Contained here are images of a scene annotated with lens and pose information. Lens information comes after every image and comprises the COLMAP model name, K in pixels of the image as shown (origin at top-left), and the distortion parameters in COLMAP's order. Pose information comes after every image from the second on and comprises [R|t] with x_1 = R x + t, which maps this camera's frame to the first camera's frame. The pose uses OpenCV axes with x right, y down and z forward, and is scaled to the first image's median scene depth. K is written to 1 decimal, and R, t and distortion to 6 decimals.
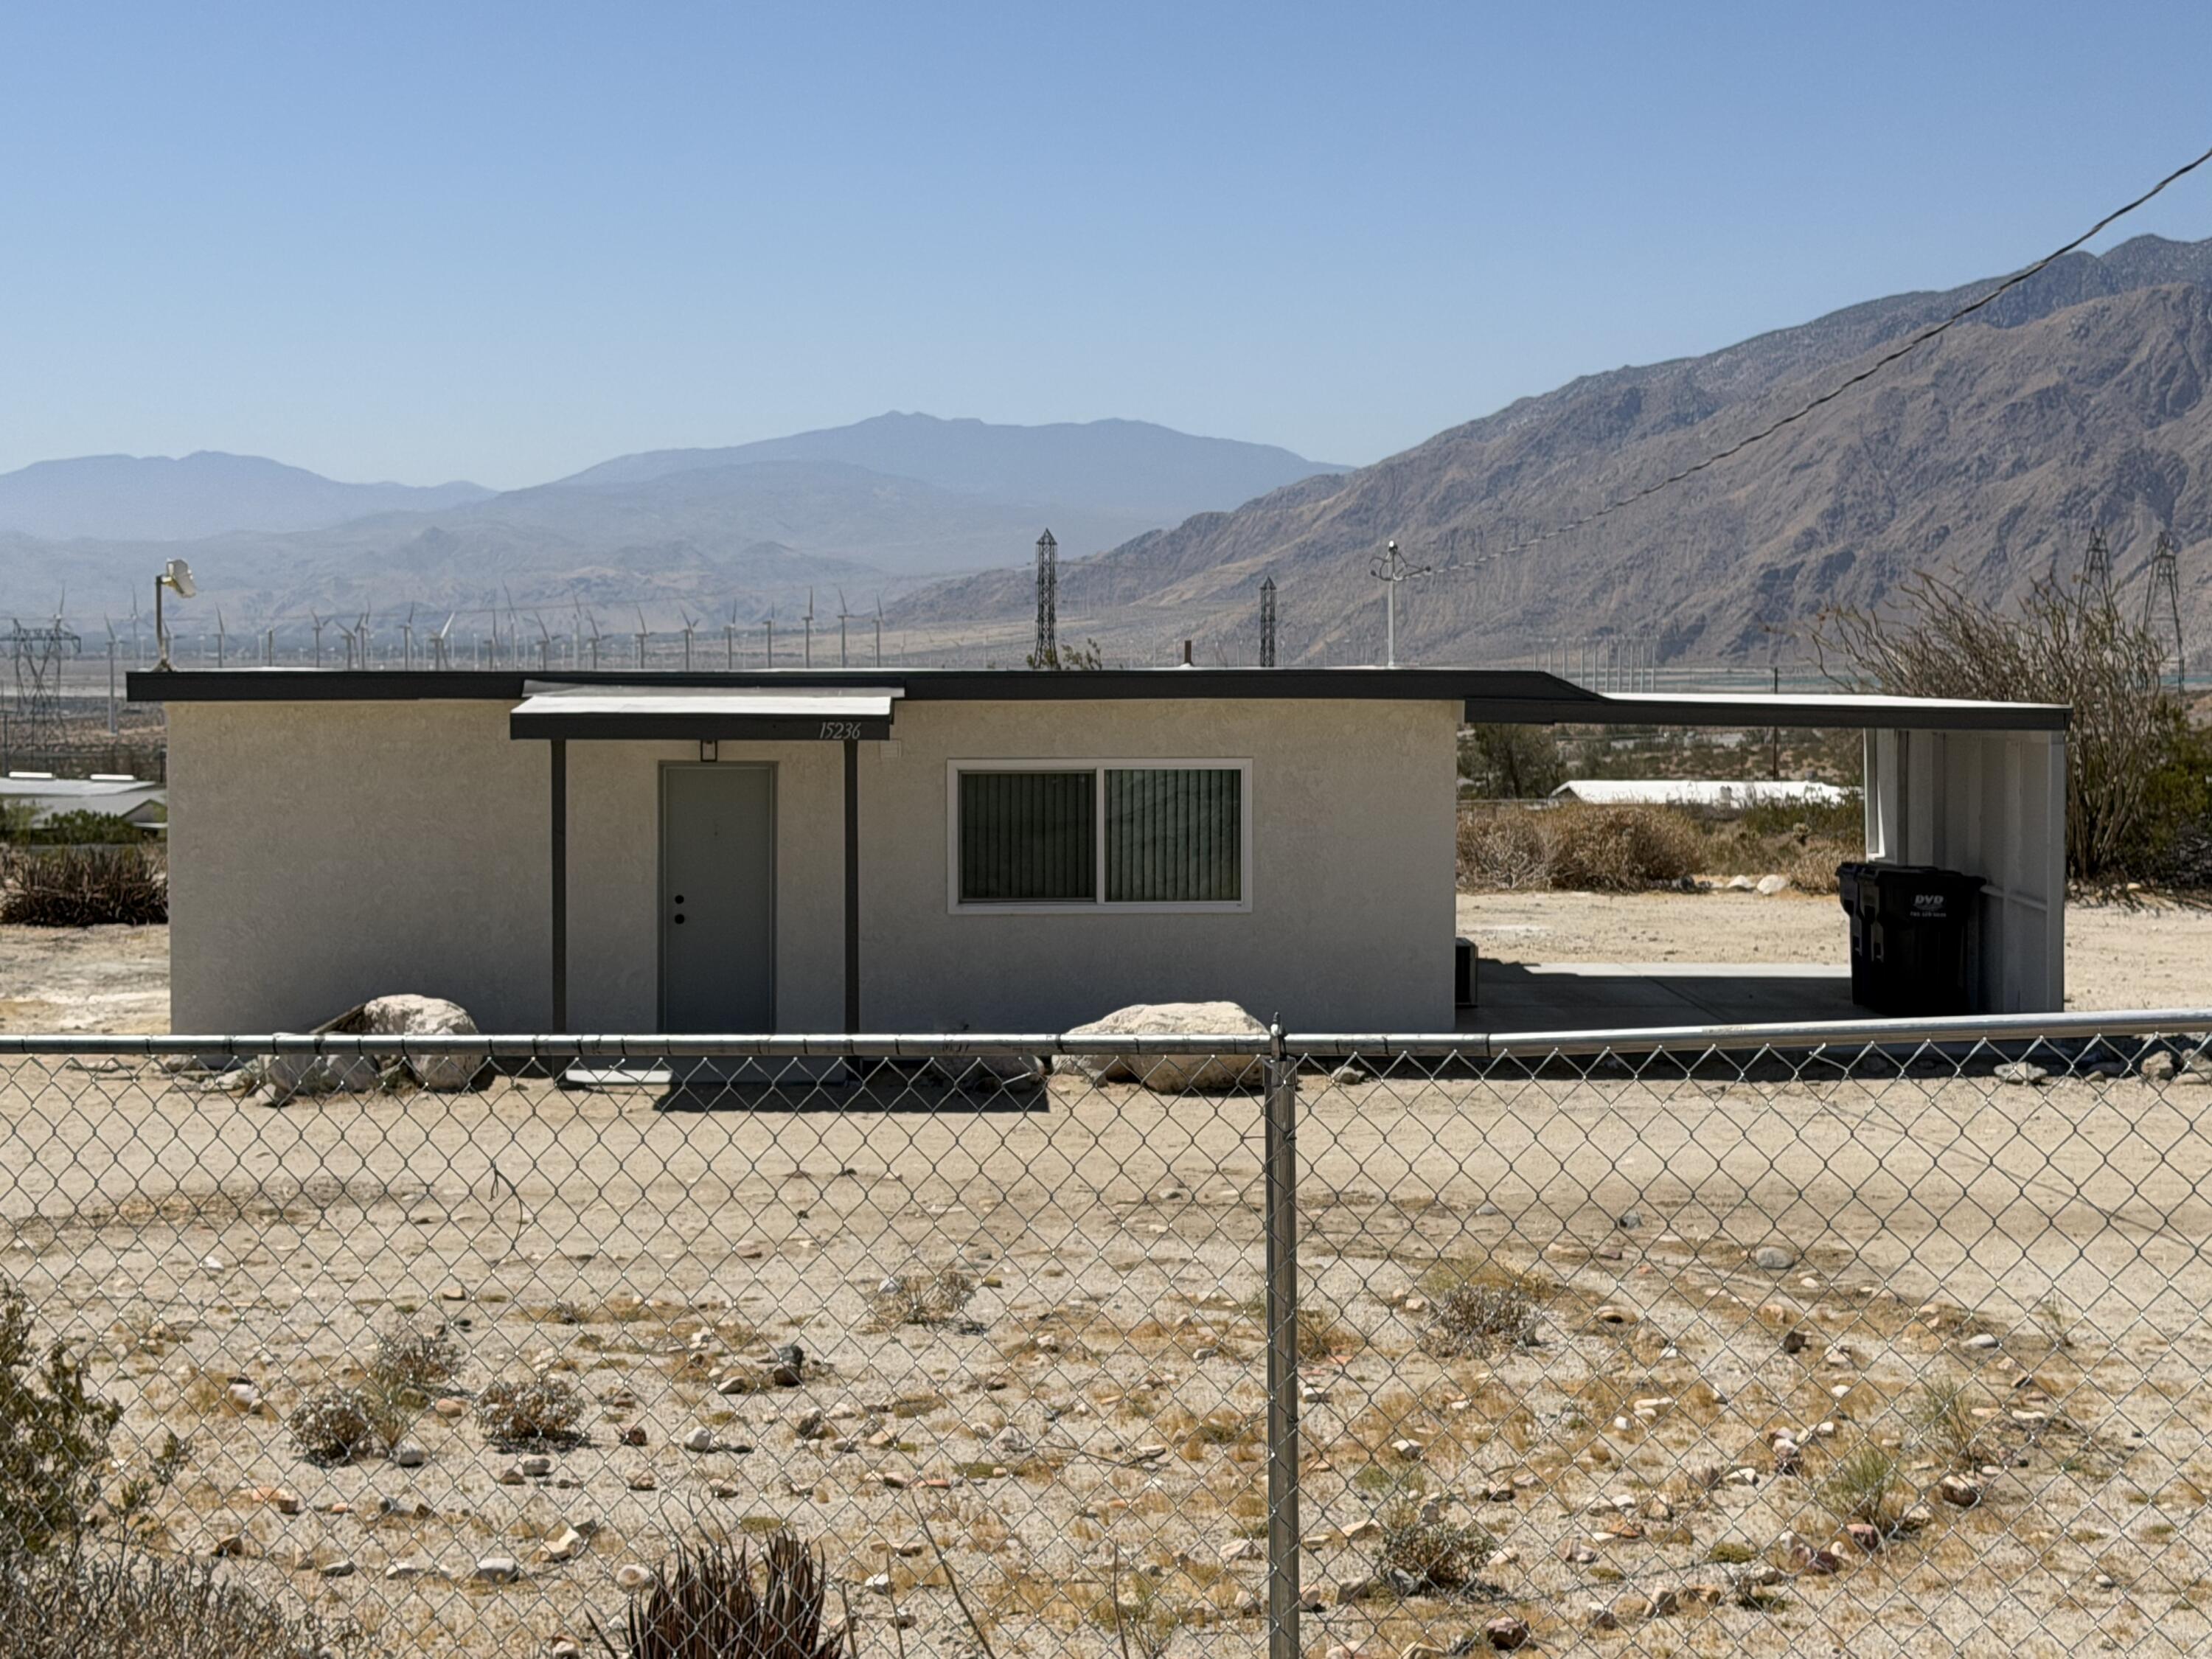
lens RADIAL K [[3843.7, 0, 1148.4], [0, 3843.7, 829.0], [0, 0, 1]] dist [0.143783, -0.045581]
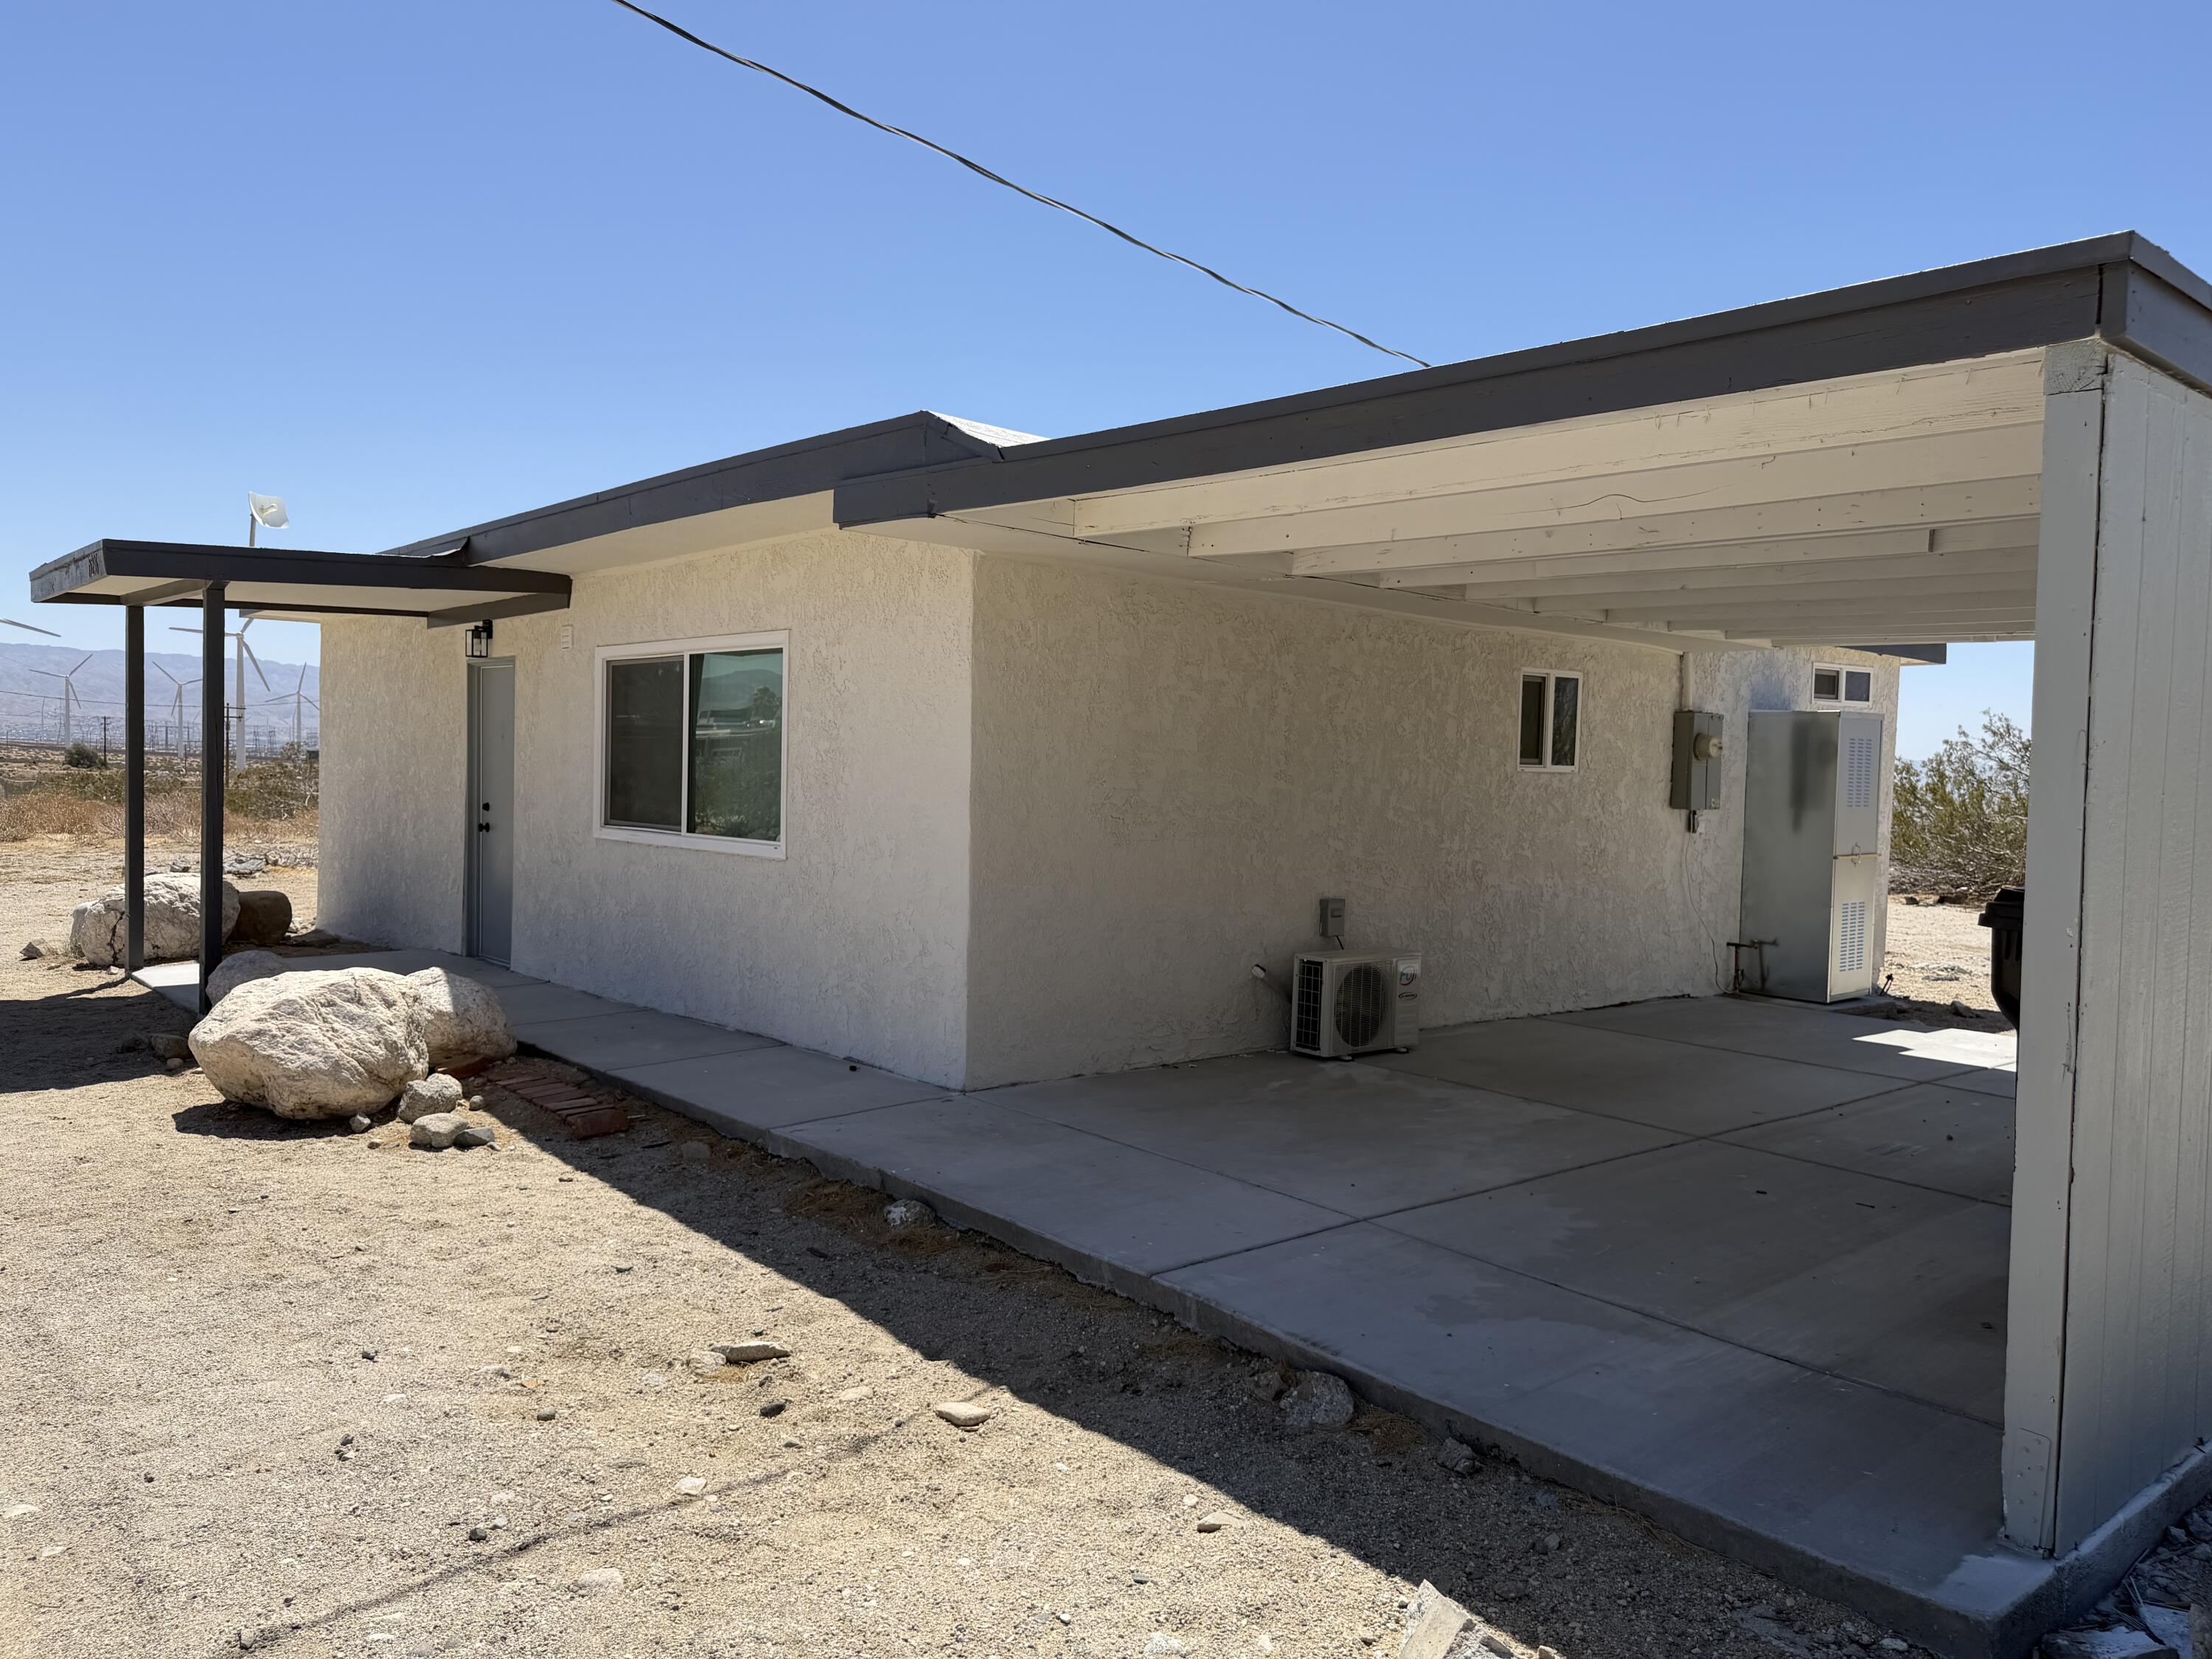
lens RADIAL K [[1540.7, 0, 1097.2], [0, 1540.7, 834.3], [0, 0, 1]] dist [0.140265, -0.215853]
pose [[0.616085, 0.050871, -0.786035, 0.278494], [-0.069729, 0.997517, 0.009904, 0.010821], [0.784587, 0.048708, 0.618103, 0.885868]]
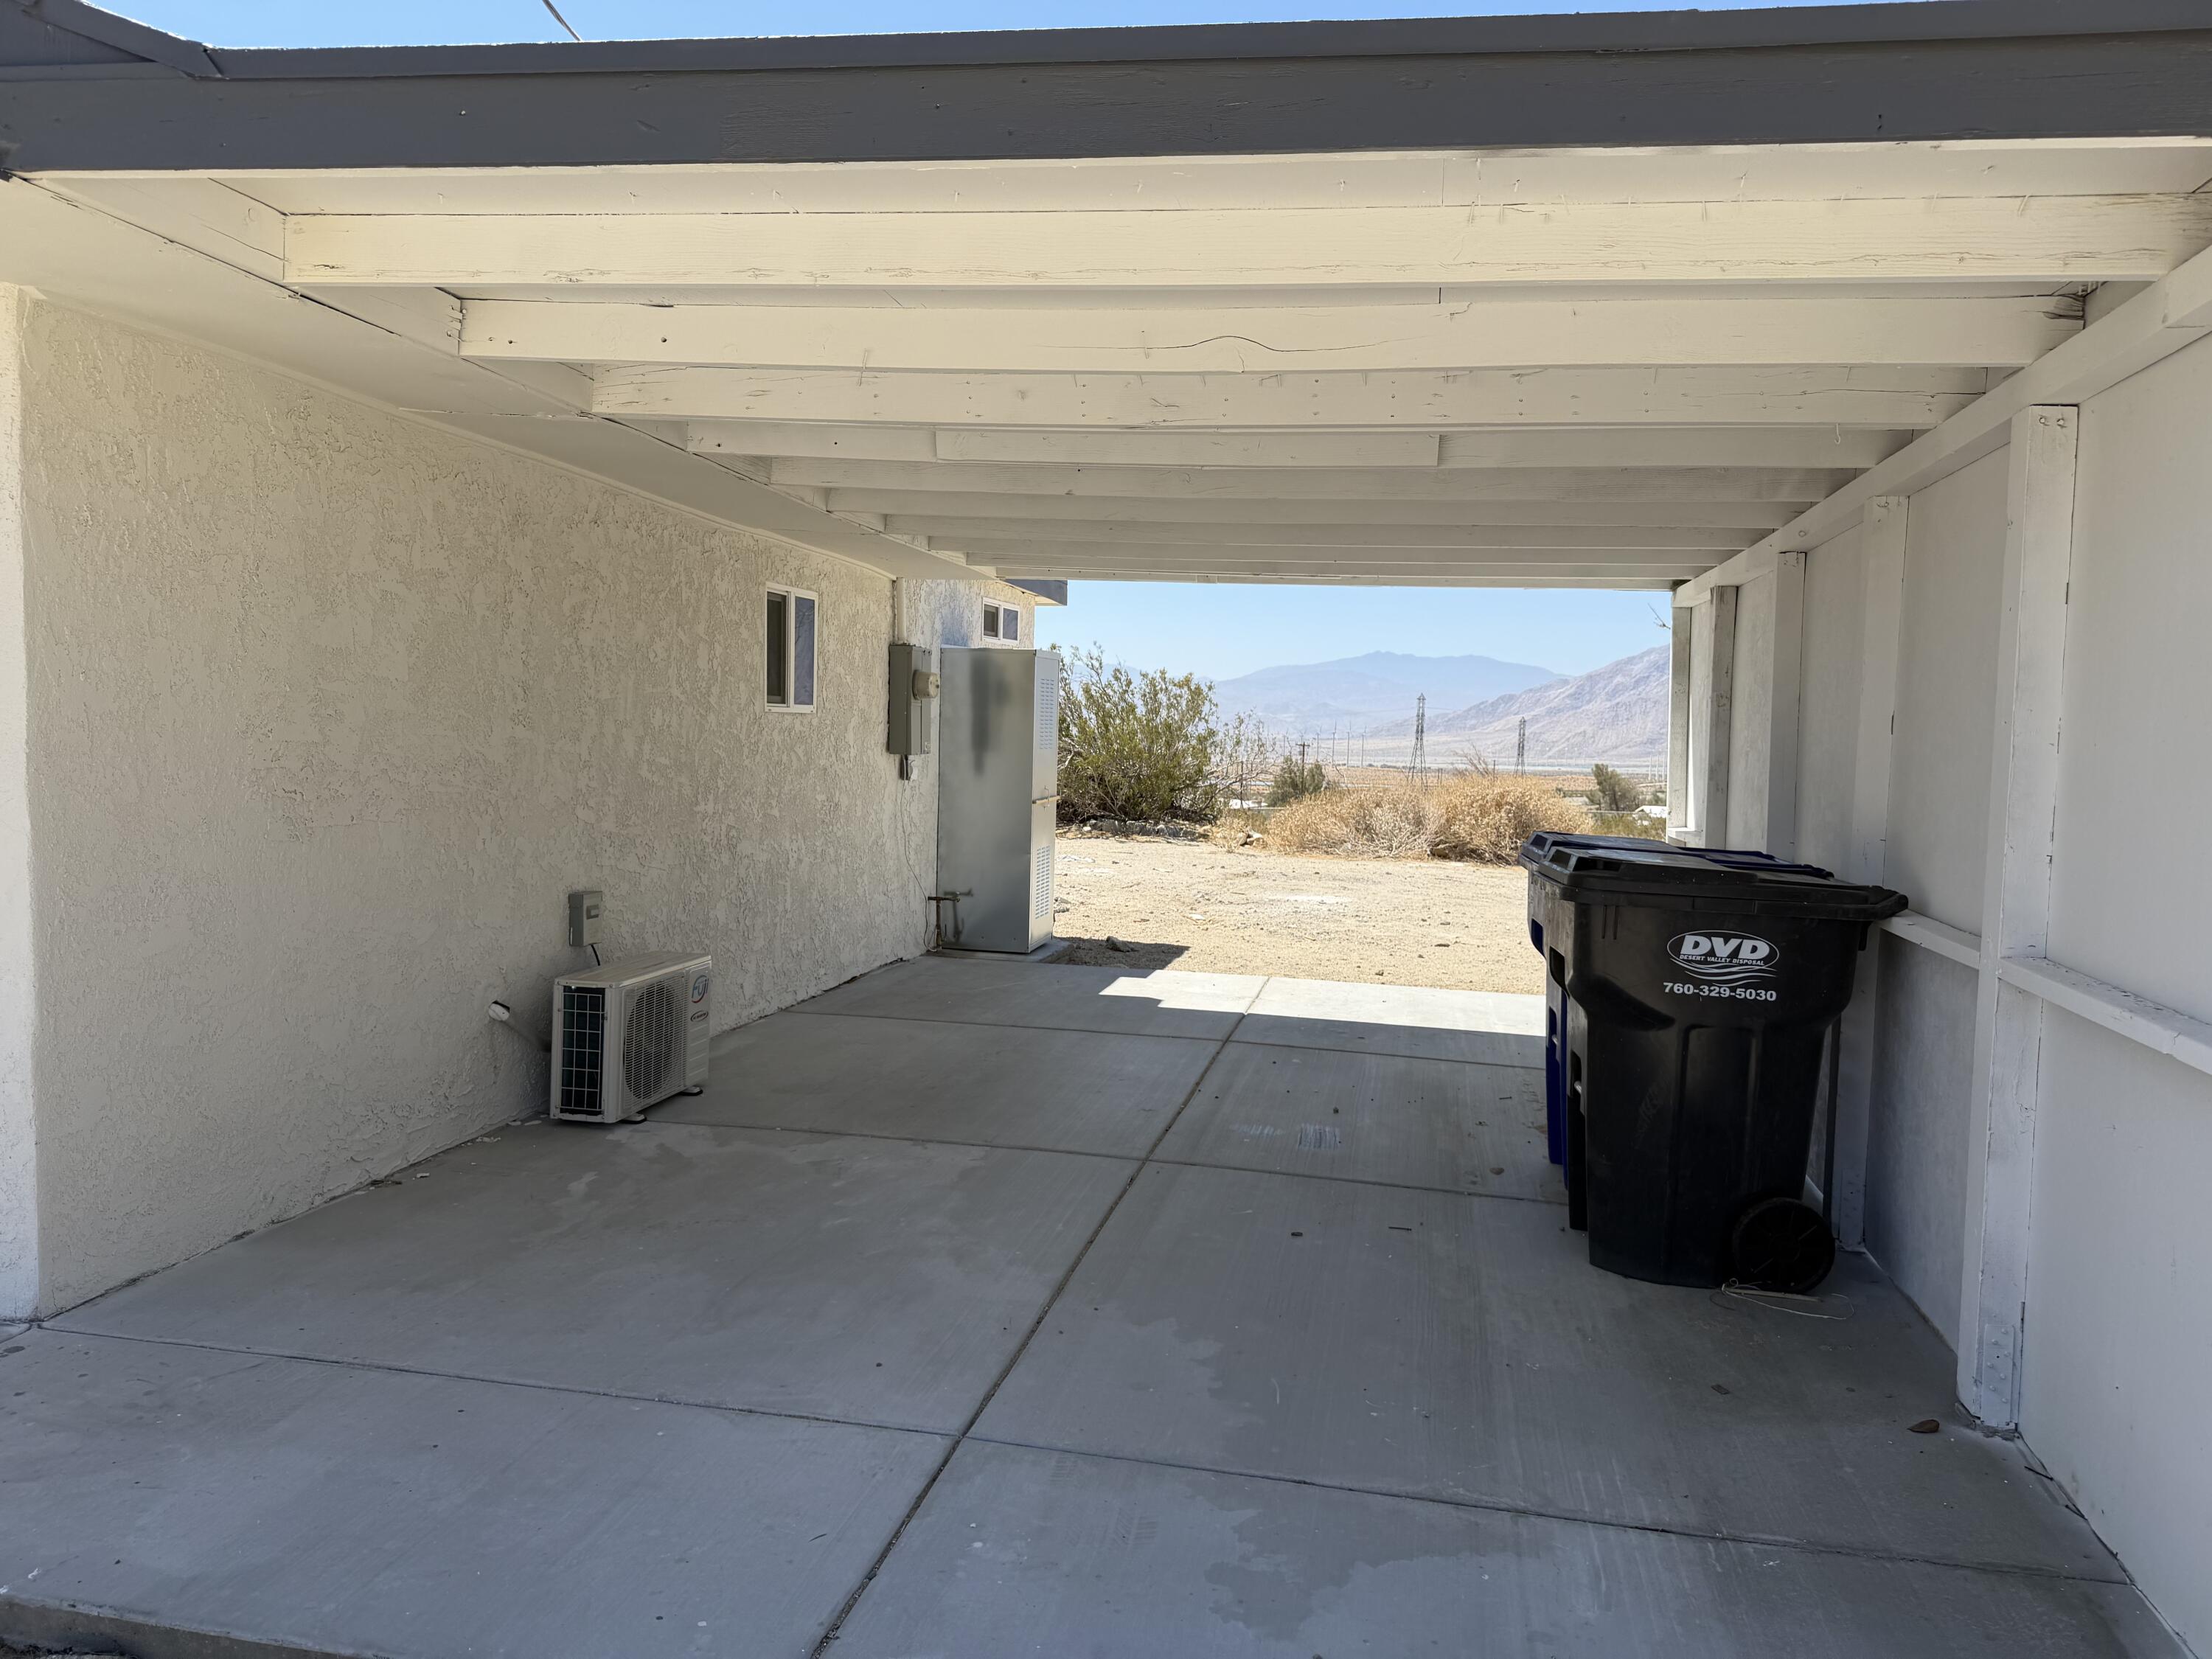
lens RADIAL K [[1542.5, 0, 1110.7], [0, 1542.5, 824.1], [0, 0, 1]] dist [0.119911, -0.167003]
pose [[0.972417, 0.042433, -0.229355, 0.193444], [-0.041324, 0.999099, 0.009639, 0.008780], [0.229557, 0.000104, 0.973295, 0.914497]]
